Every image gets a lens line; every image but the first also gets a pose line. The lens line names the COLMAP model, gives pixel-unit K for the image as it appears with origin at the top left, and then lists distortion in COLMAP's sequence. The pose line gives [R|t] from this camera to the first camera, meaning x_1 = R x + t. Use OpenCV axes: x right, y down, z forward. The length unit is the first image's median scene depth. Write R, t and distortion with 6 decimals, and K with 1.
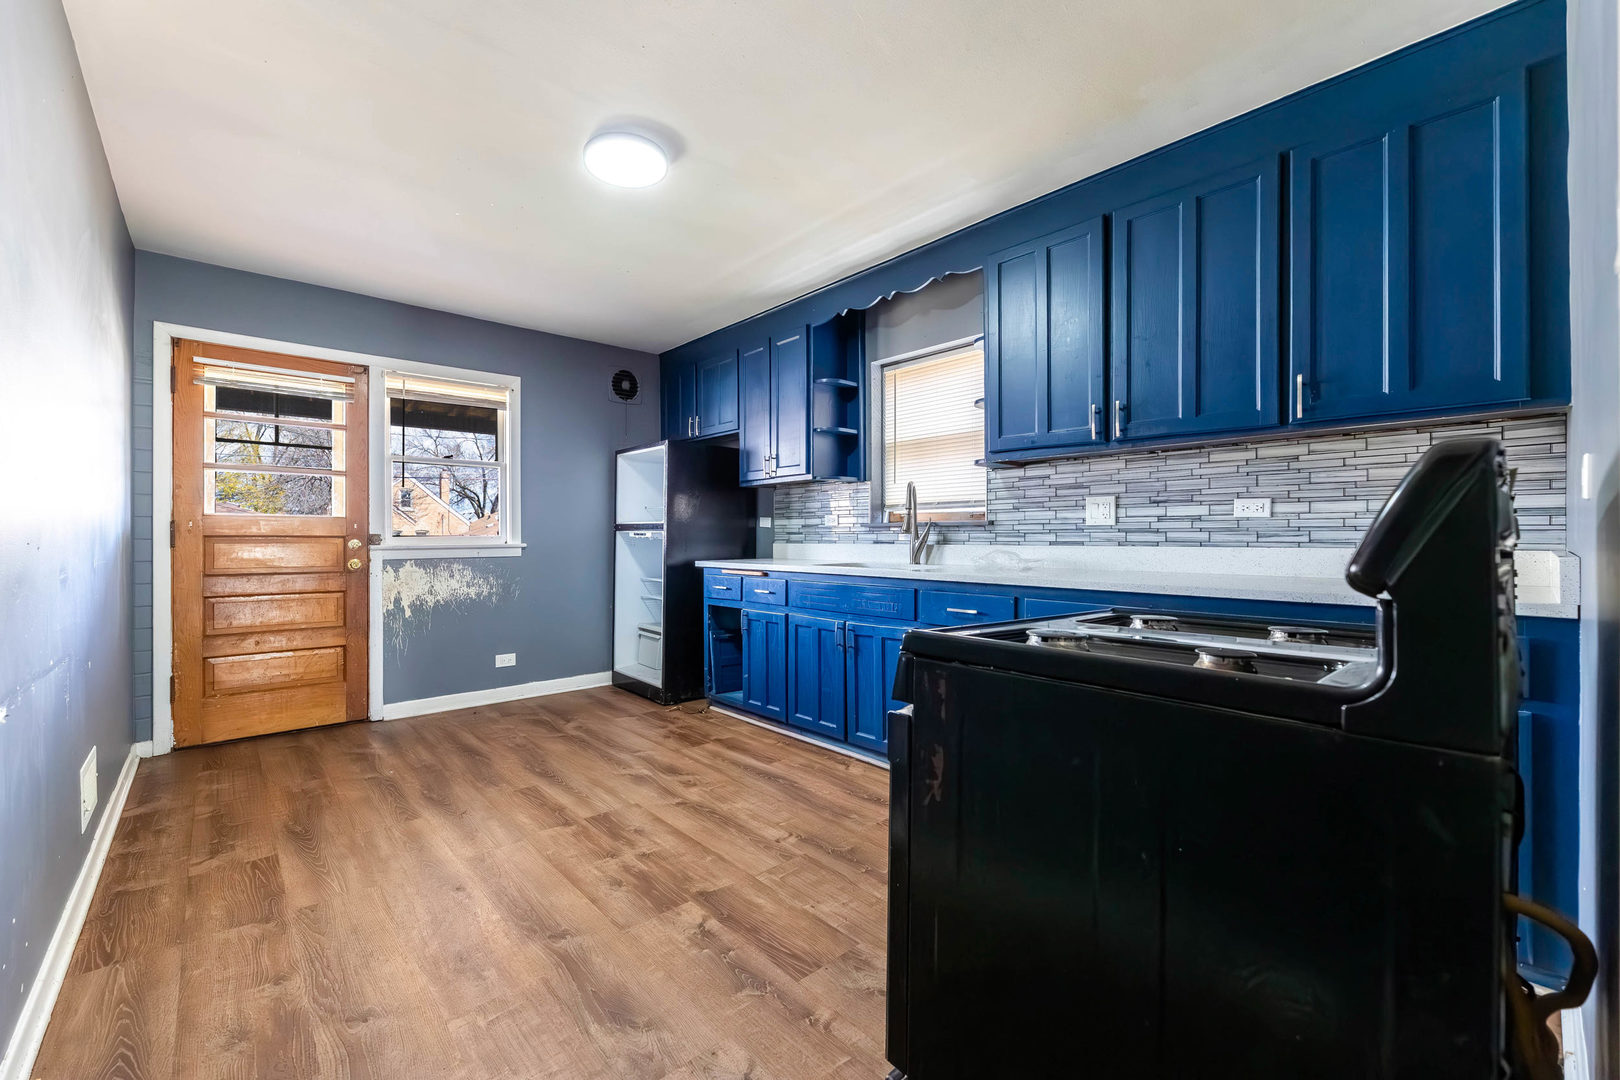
lens RADIAL K [[640.4, 0, 796.1], [0, 640.4, 535.9], [0, 0, 1]] dist [-0.009841, -0.000194]
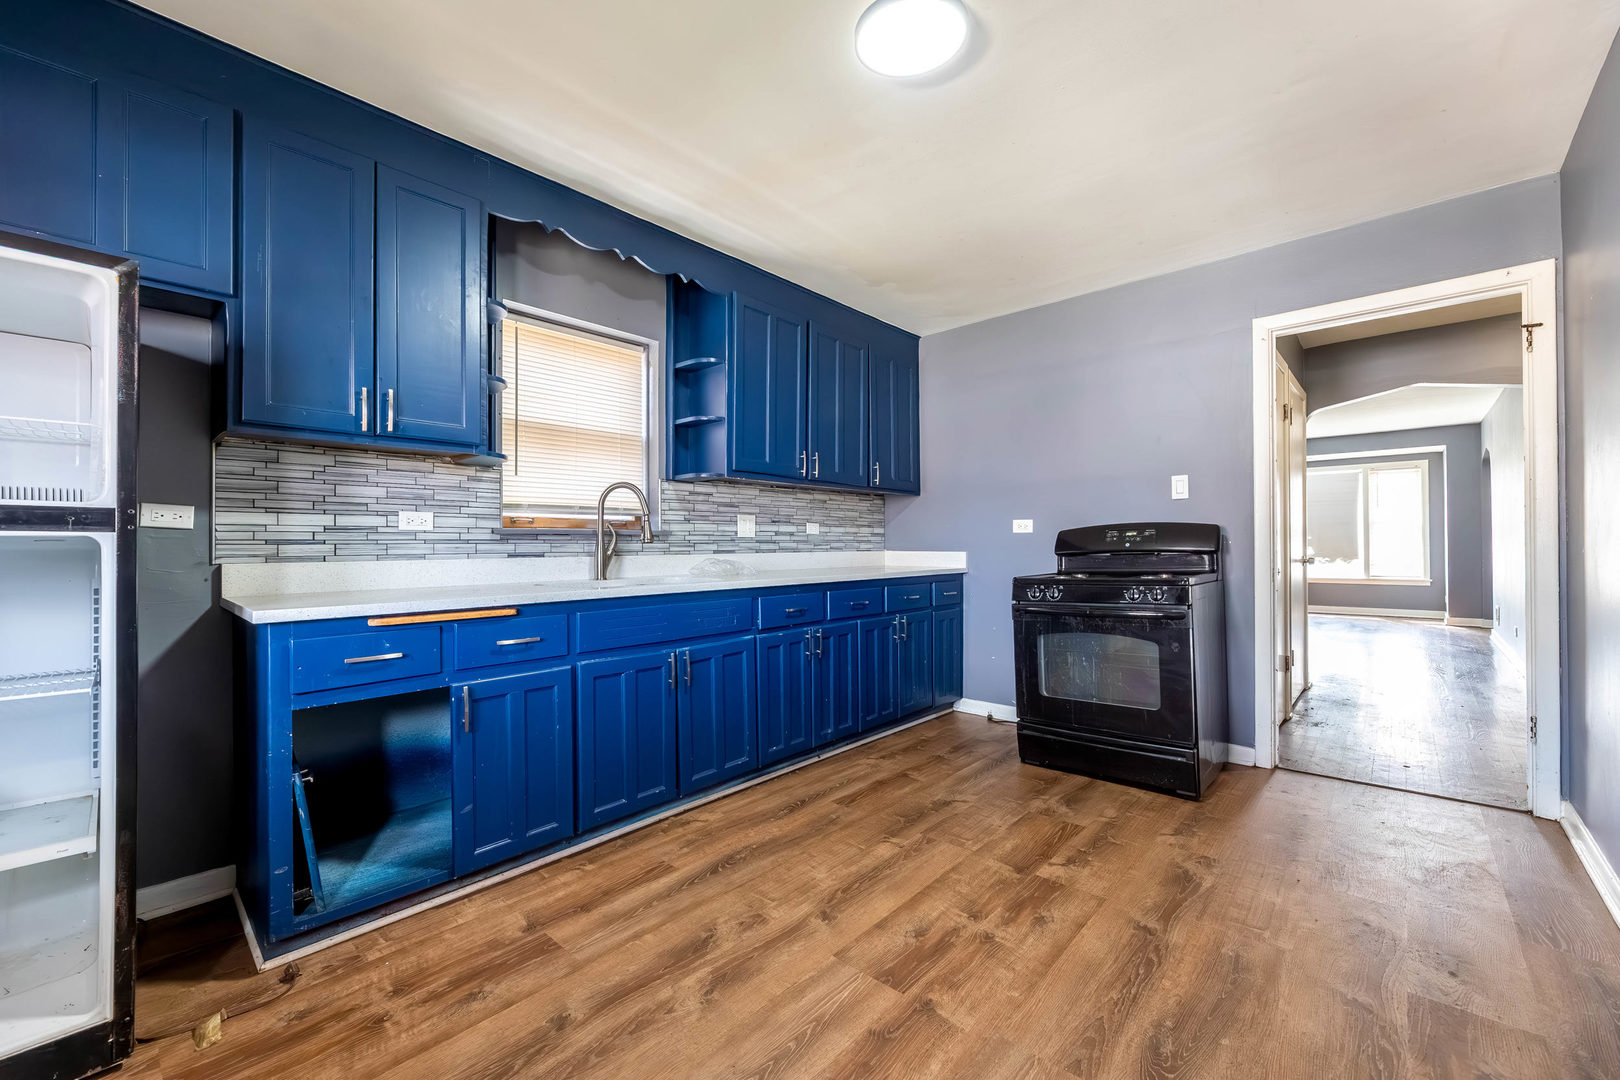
lens RADIAL K [[650.7, 0, 799.0], [0, 650.7, 539.2], [0, 0, 1]] dist [-0.001883, -0.000549]
pose [[-0.089599, 0.009894, 0.995929, -0.766198], [0.004413, 0.999945, -0.009536, 0.000295], [-0.995968, 0.003541, -0.089638, 0.918944]]
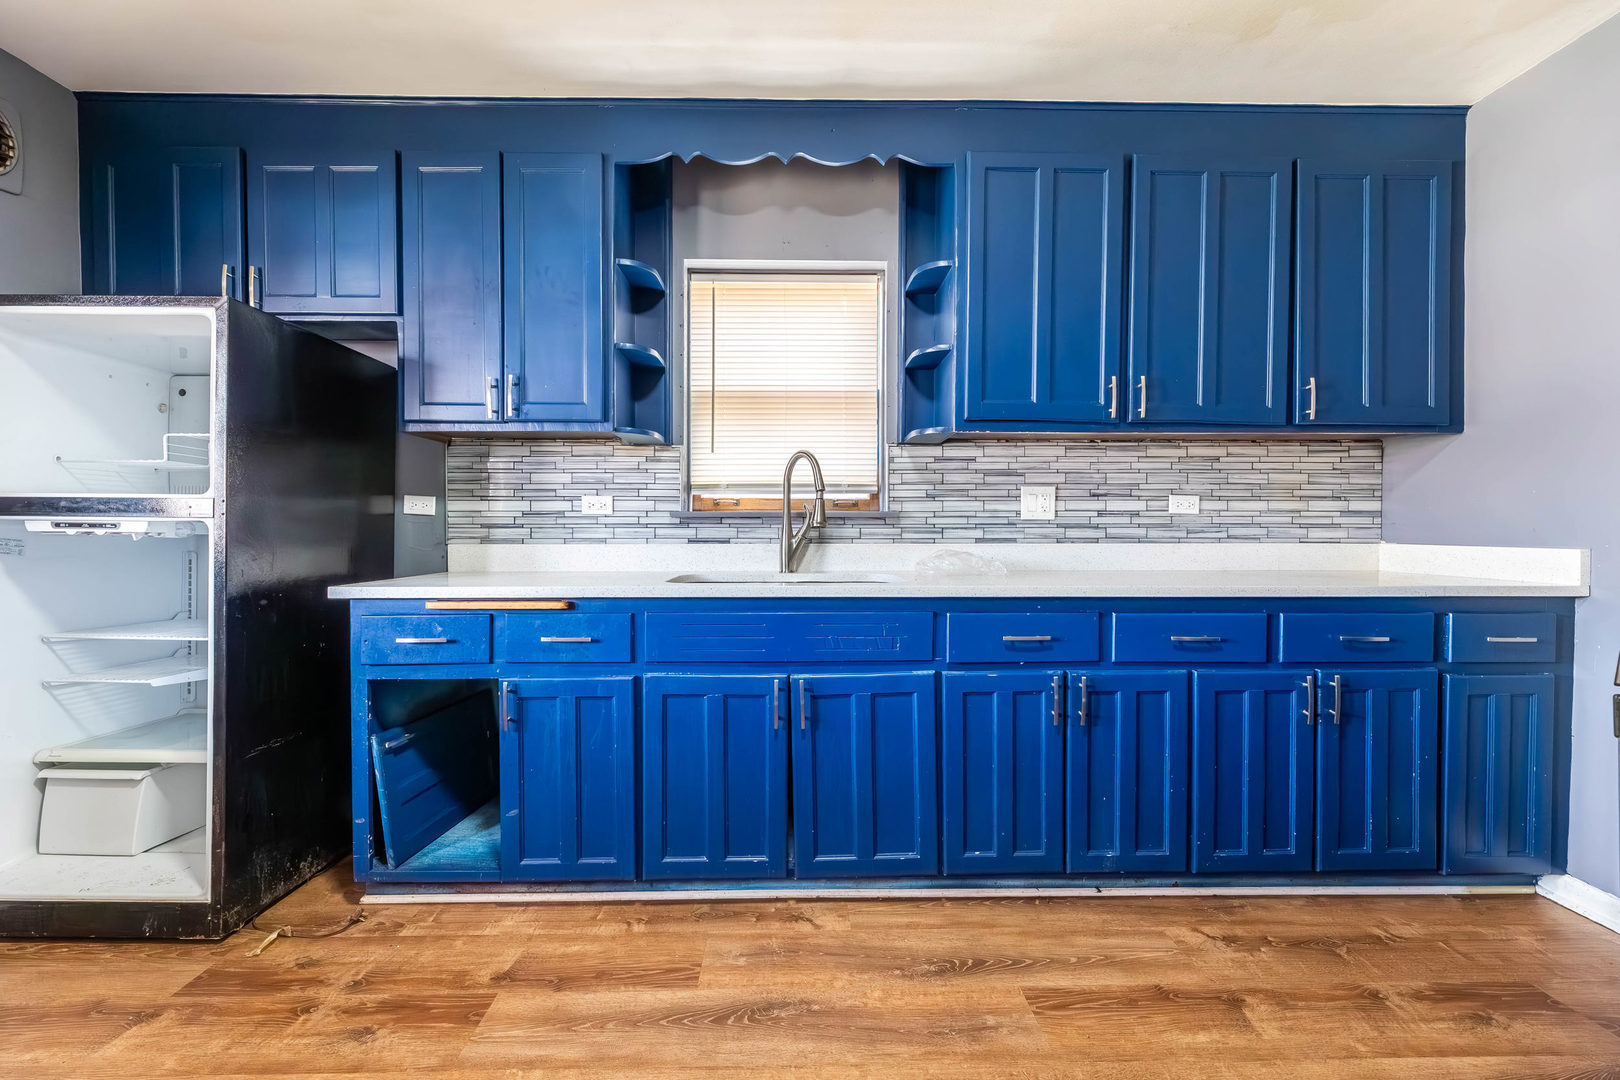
lens RADIAL K [[650.7, 0, 799.0], [0, 650.7, 539.2], [0, 0, 1]] dist [-0.001883, -0.000549]
pose [[0.658758, -0.007524, 0.752318, -0.367347], [-0.001827, 0.999931, 0.011600, 0.000456], [-0.752353, -0.009016, 0.658698, 0.599885]]
